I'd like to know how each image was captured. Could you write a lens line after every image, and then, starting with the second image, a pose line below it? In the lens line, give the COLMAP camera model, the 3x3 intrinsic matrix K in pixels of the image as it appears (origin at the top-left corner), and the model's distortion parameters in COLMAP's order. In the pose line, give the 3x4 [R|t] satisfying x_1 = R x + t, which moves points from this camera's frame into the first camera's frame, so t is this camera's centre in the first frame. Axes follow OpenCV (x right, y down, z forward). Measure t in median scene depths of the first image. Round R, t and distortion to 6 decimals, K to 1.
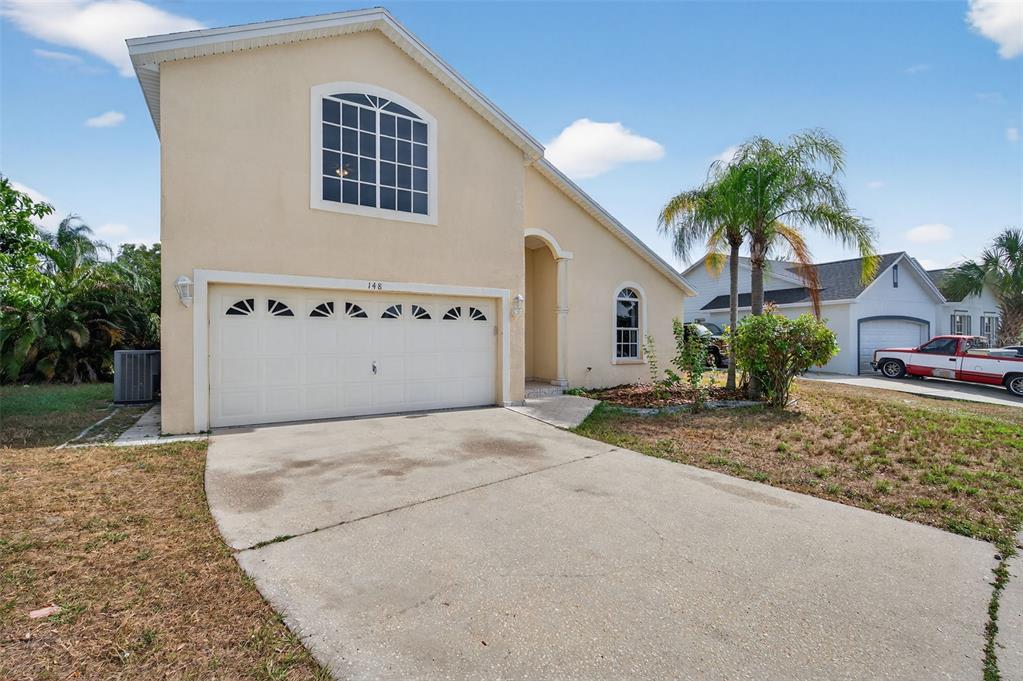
lens RADIAL K [[476.2, 0, 515.4], [0, 476.2, 340.1], [0, 0, 1]] dist [-0.001567, -0.000211]
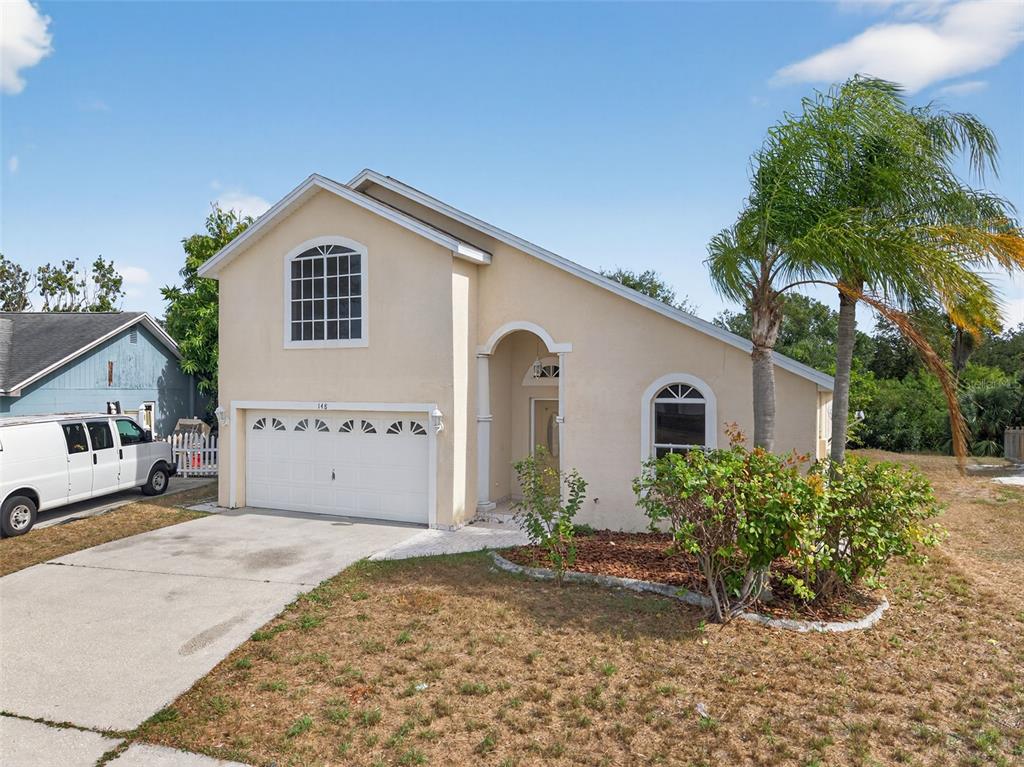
lens RADIAL K [[694.1, 0, 507.9], [0, 694.1, 389.0], [0, 0, 1]] dist [0.032676, -0.028256]
pose [[0.543057, 0.002777, -0.839691, 1.363257], [-0.002545, 0.999995, 0.001661, -0.155340], [0.839692, 0.001236, 0.543062, 0.433332]]
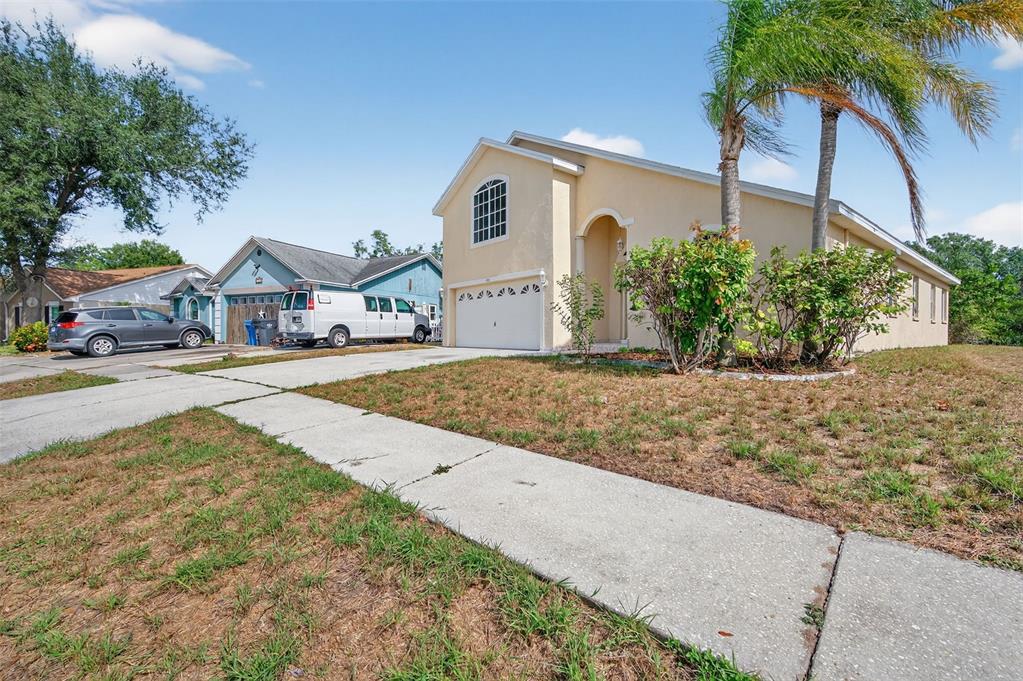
lens RADIAL K [[442.4, 0, 509.2], [0, 442.4, 340.4], [0, 0, 1]] dist [0.000230, -0.000321]
pose [[0.133842, 0.005015, -0.990990, 1.449950], [-0.005722, 0.999974, 0.004288, 0.118077], [0.990986, 0.005096, 0.133867, 0.821398]]
